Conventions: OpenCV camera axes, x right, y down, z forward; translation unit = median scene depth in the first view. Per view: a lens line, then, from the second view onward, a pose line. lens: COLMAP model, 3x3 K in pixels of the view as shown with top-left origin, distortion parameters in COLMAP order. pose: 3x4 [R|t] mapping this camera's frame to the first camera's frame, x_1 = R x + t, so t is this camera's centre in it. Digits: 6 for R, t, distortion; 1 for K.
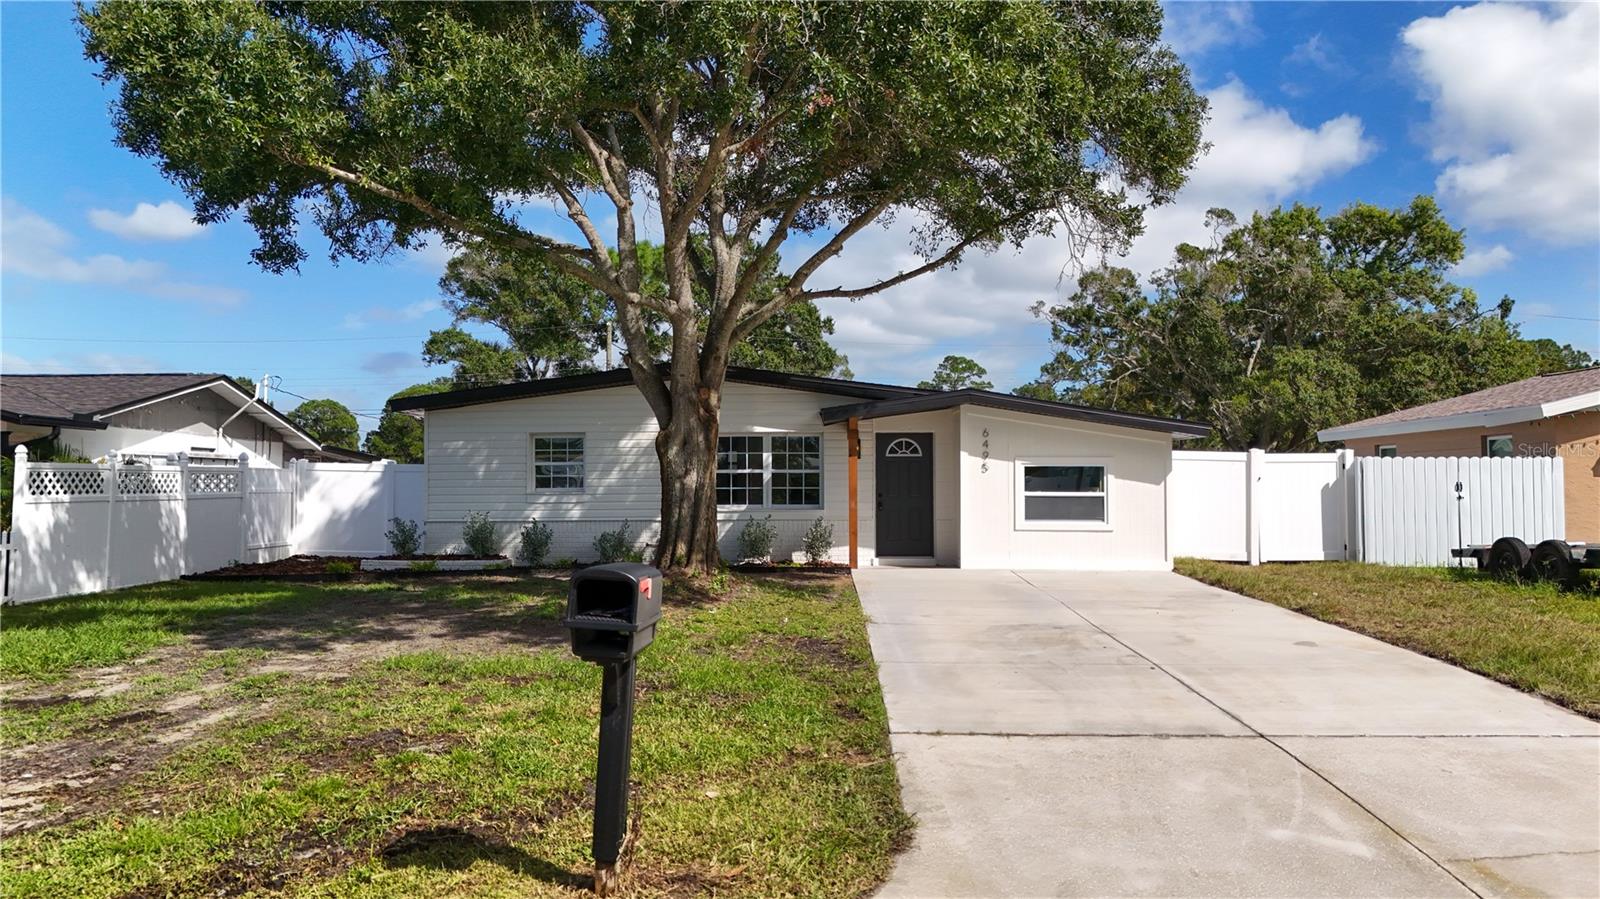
lens RADIAL K [[1190.9, 0, 800.0], [0, 1190.9, 449.5], [0, 0, 1]] dist [0.058511, -0.000475]
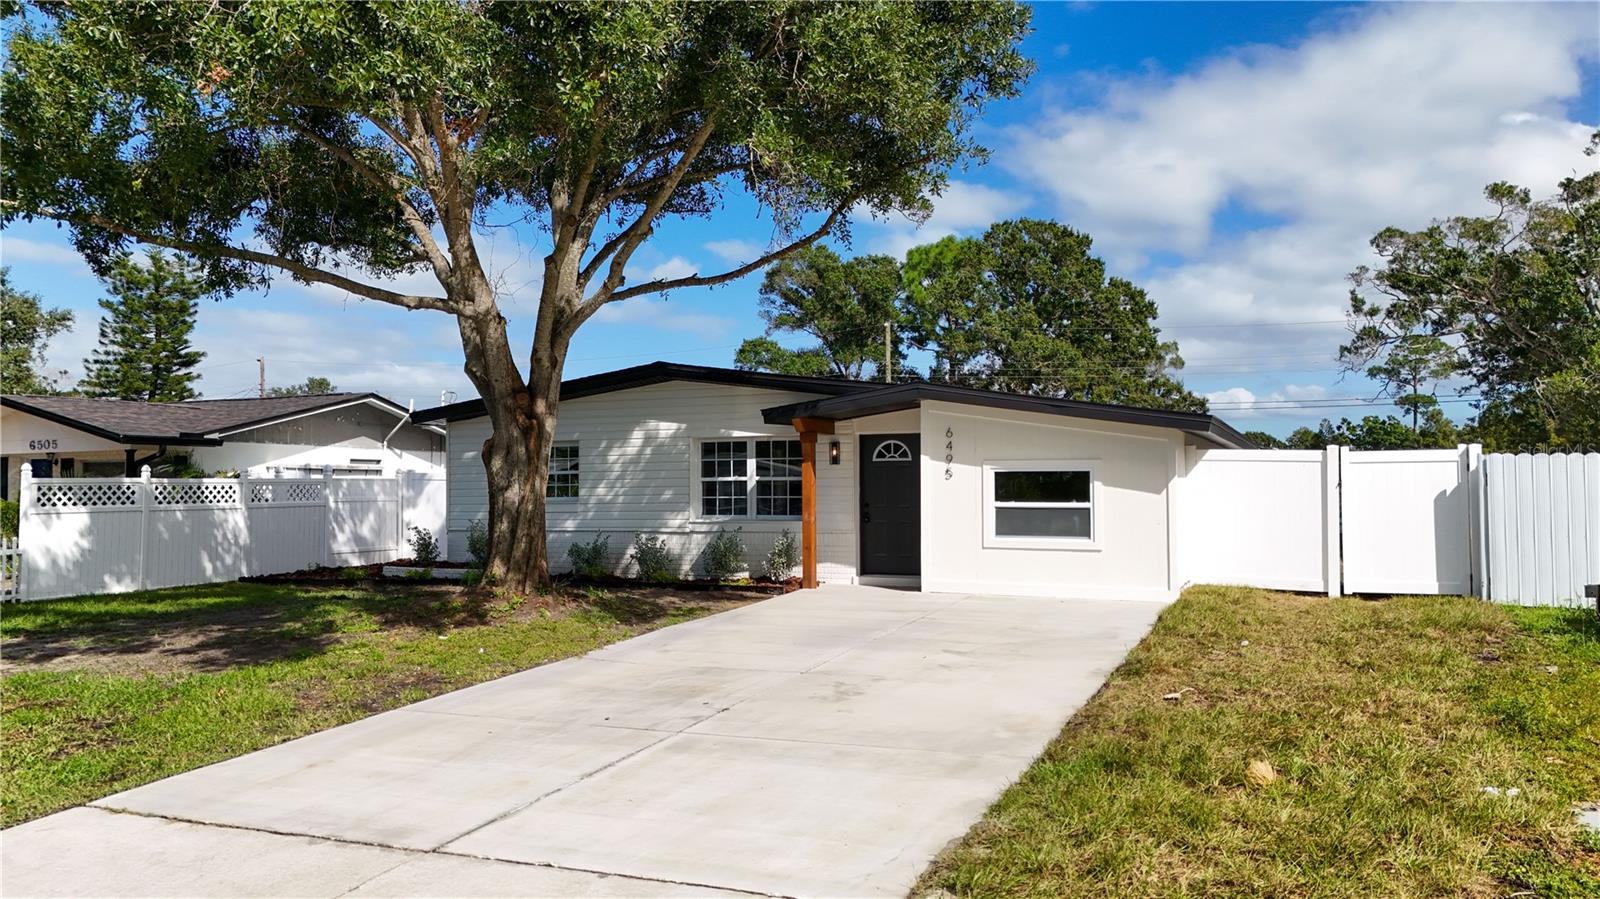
lens RADIAL K [[1190.9, 0, 800.0], [0, 1190.9, 449.5], [0, 0, 1]] dist [0.058511, -0.000475]
pose [[0.925938, -0.016033, -0.377335, 0.358230], [0.016193, 0.999865, -0.002748, -0.001340], [0.377328, -0.003566, 0.926073, 0.163646]]
